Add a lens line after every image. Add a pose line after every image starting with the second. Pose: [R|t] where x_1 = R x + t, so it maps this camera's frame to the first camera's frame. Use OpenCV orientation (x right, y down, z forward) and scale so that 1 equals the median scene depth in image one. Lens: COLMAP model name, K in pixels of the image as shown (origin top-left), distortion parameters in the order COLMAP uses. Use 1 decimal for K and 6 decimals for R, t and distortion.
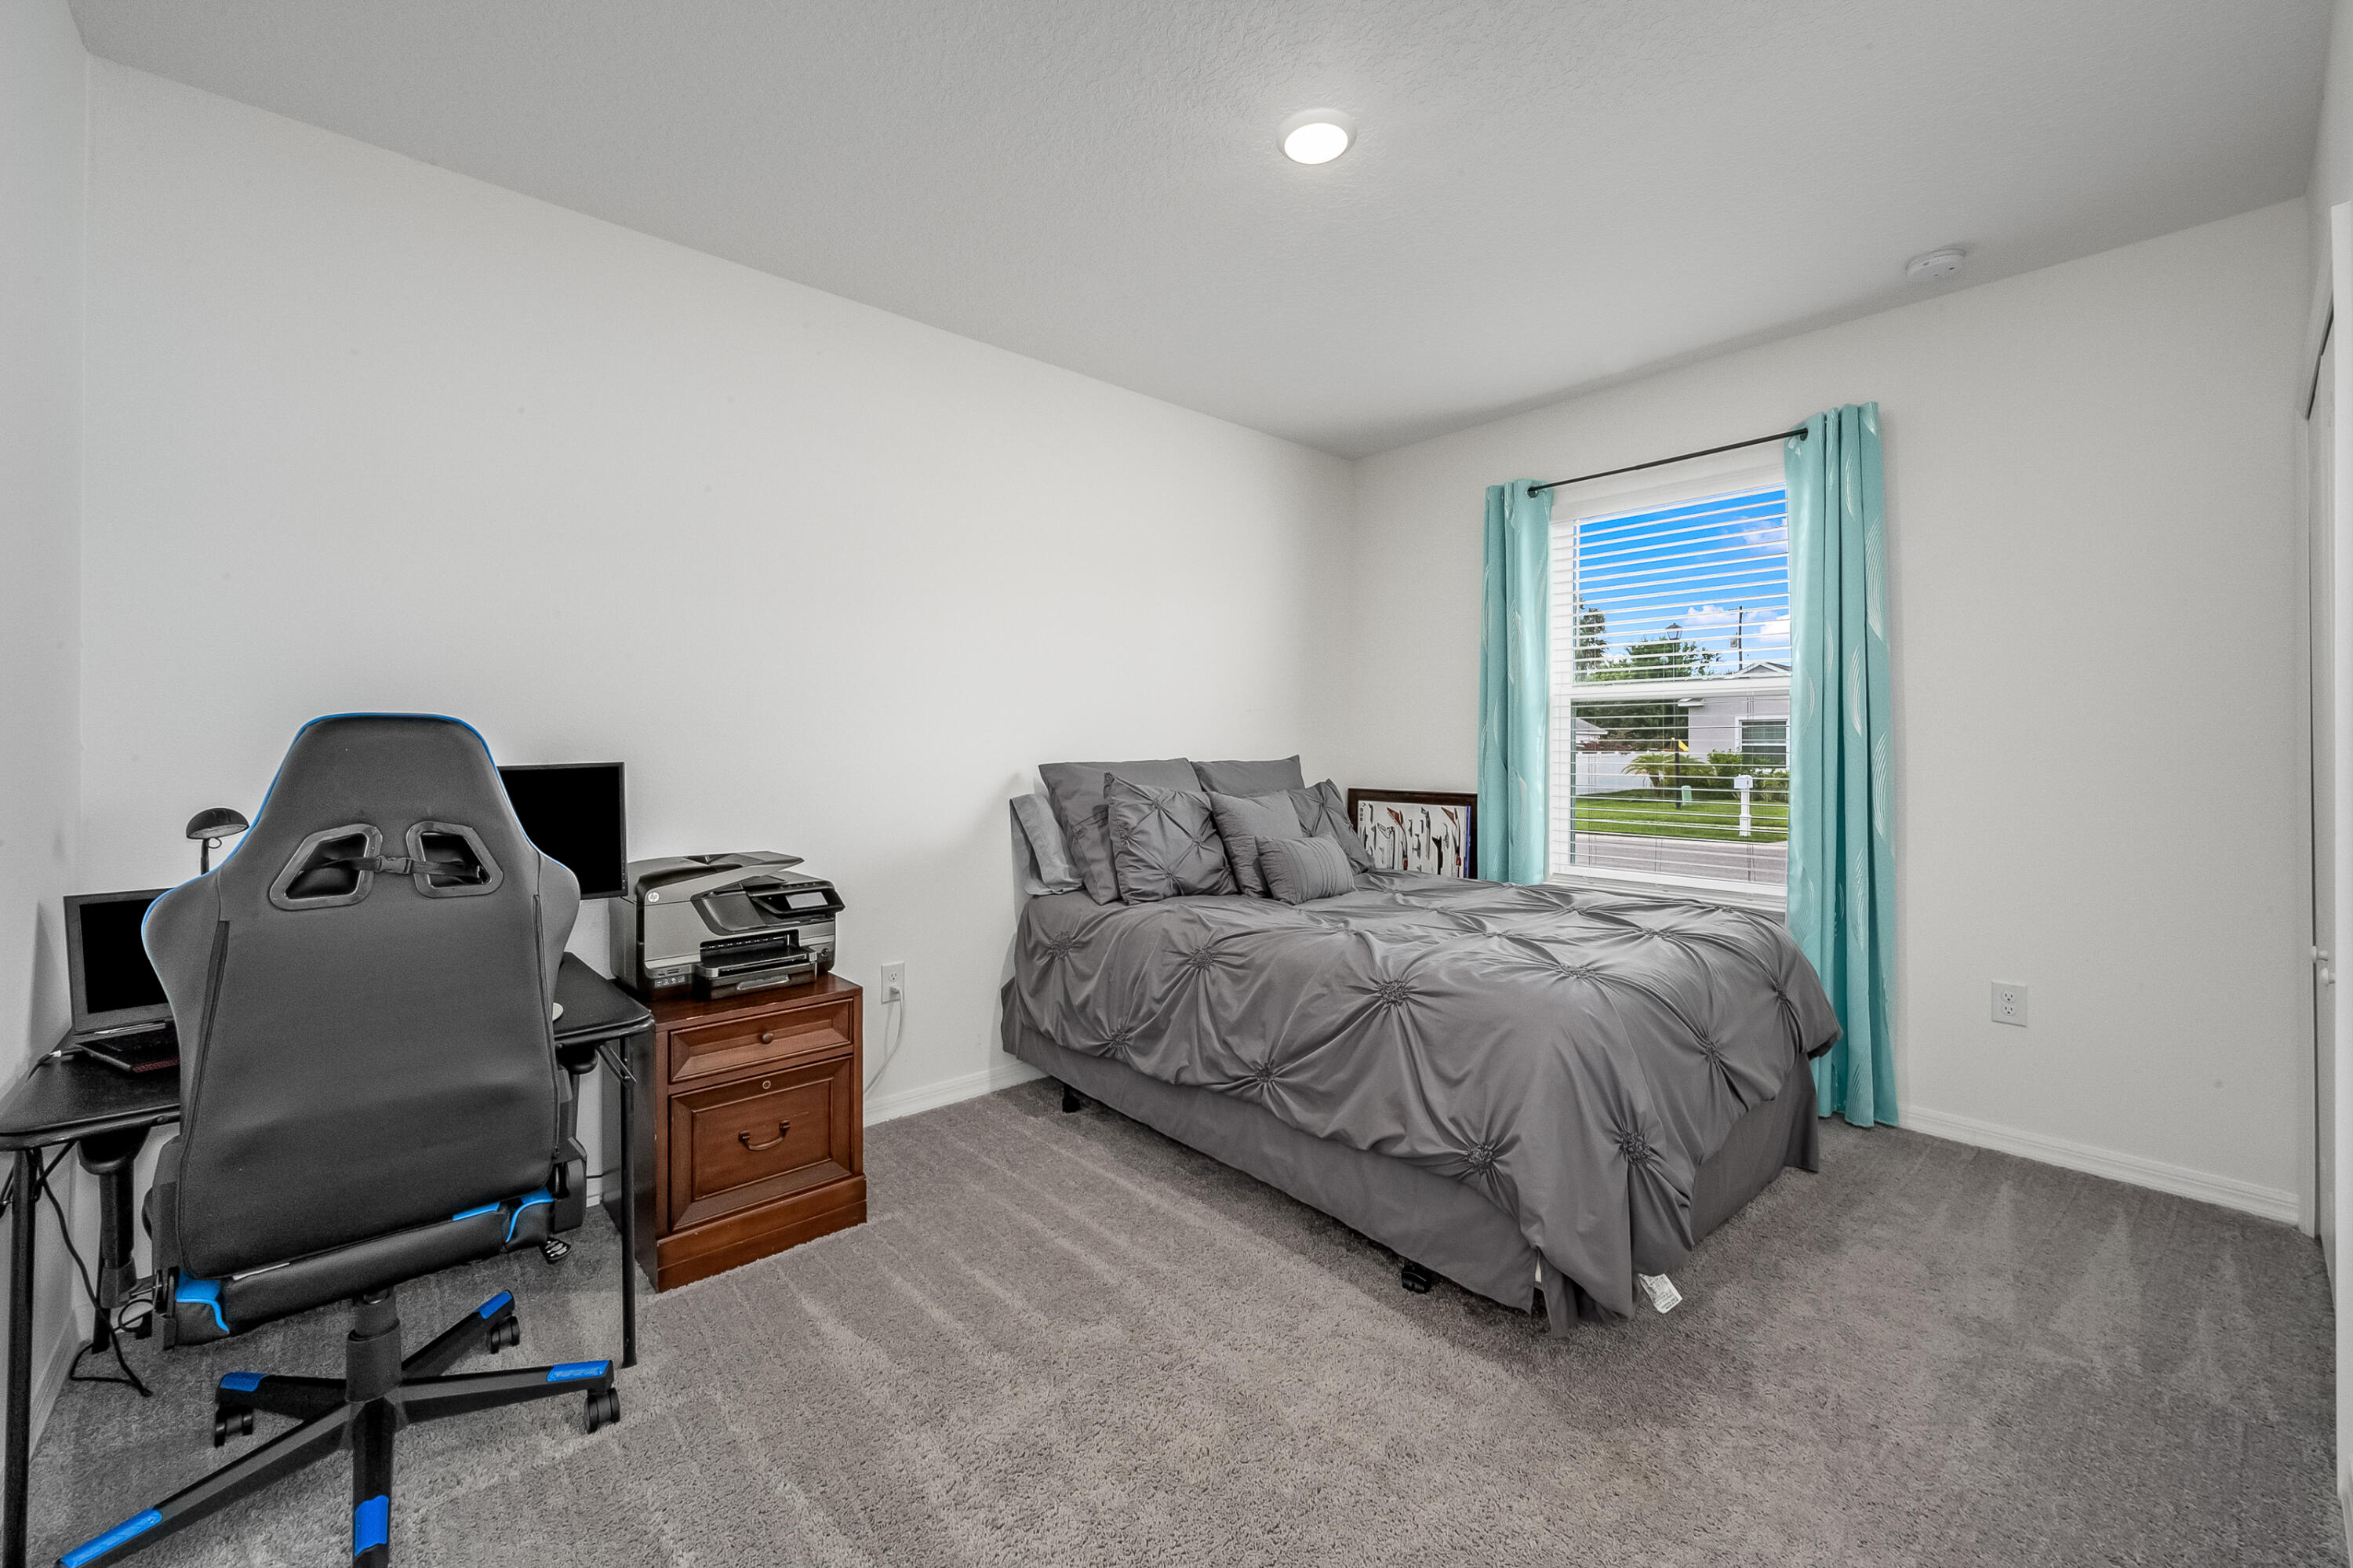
lens RADIAL K [[956.8, 0, 1171.2], [0, 956.8, 757.7], [0, 0, 1]] dist [0.000074, -0.000284]
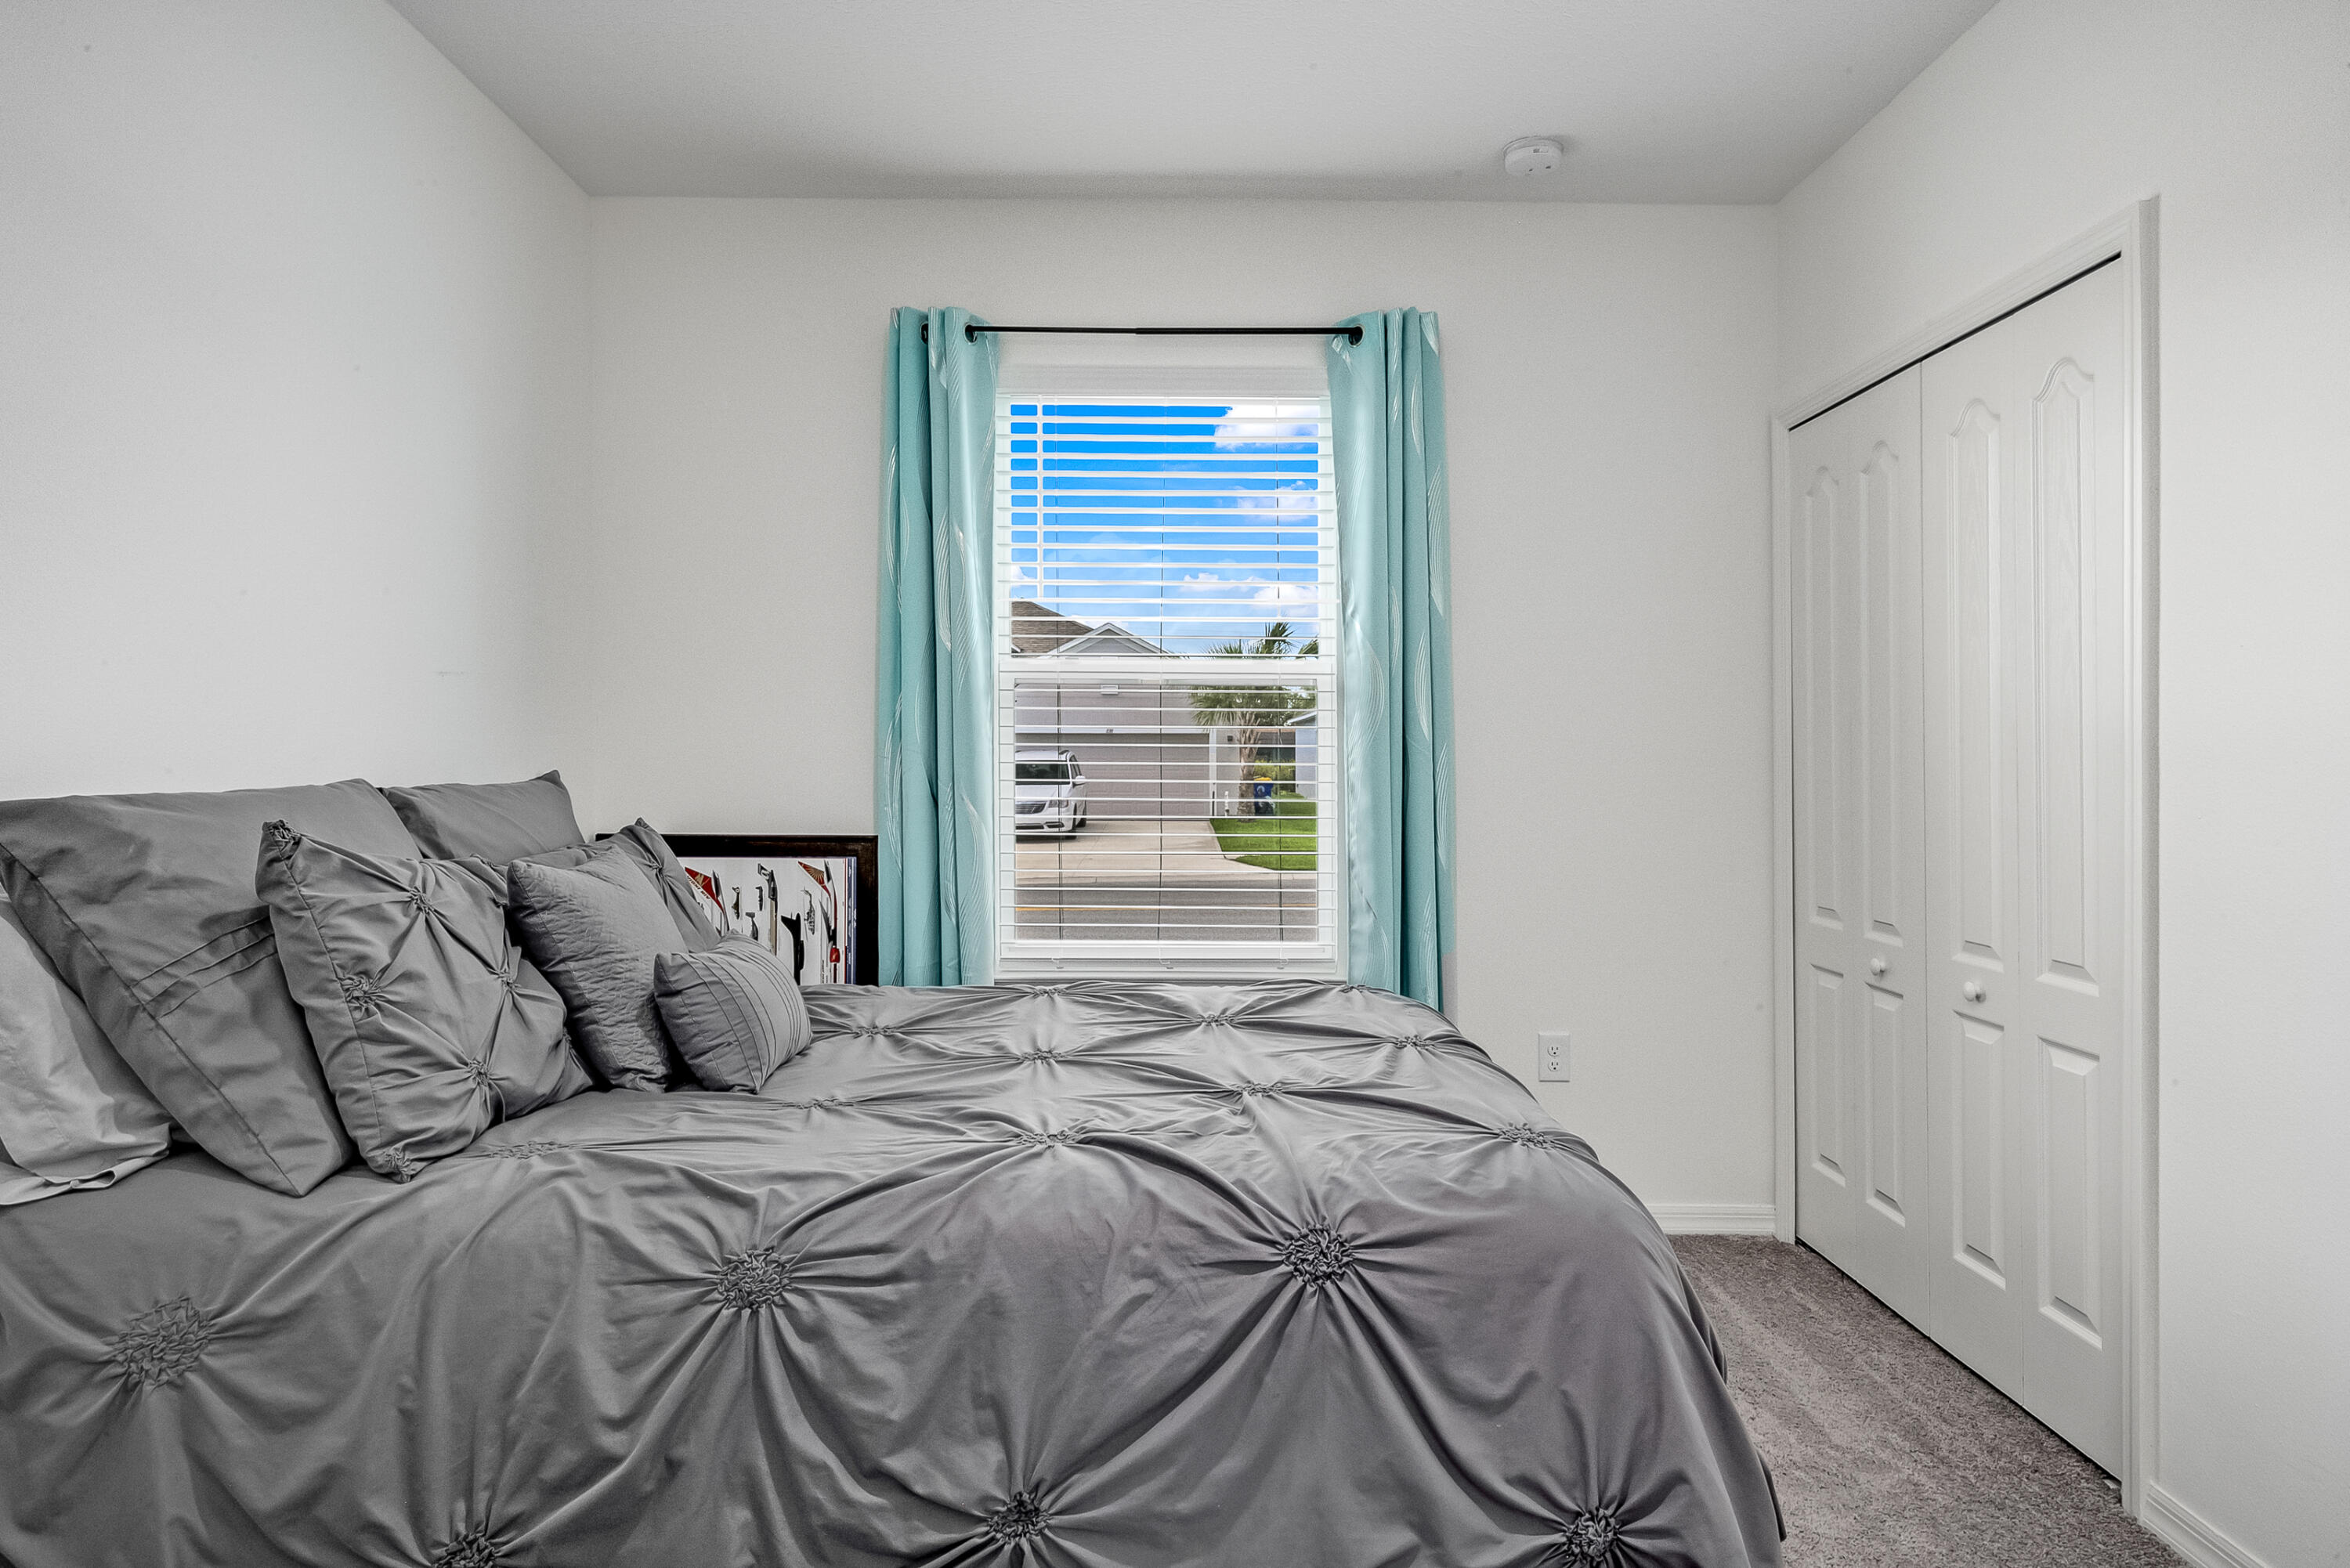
lens RADIAL K [[1361.5, 0, 1175.0], [0, 1361.5, 784.0], [0, 0, 1]] dist [-0.000498, -0.001418]
pose [[0.658319, -0.012847, 0.752630, -0.228503], [0.005006, 0.999907, 0.012690, -0.003811], [-0.752723, -0.004586, 0.658322, 0.404488]]
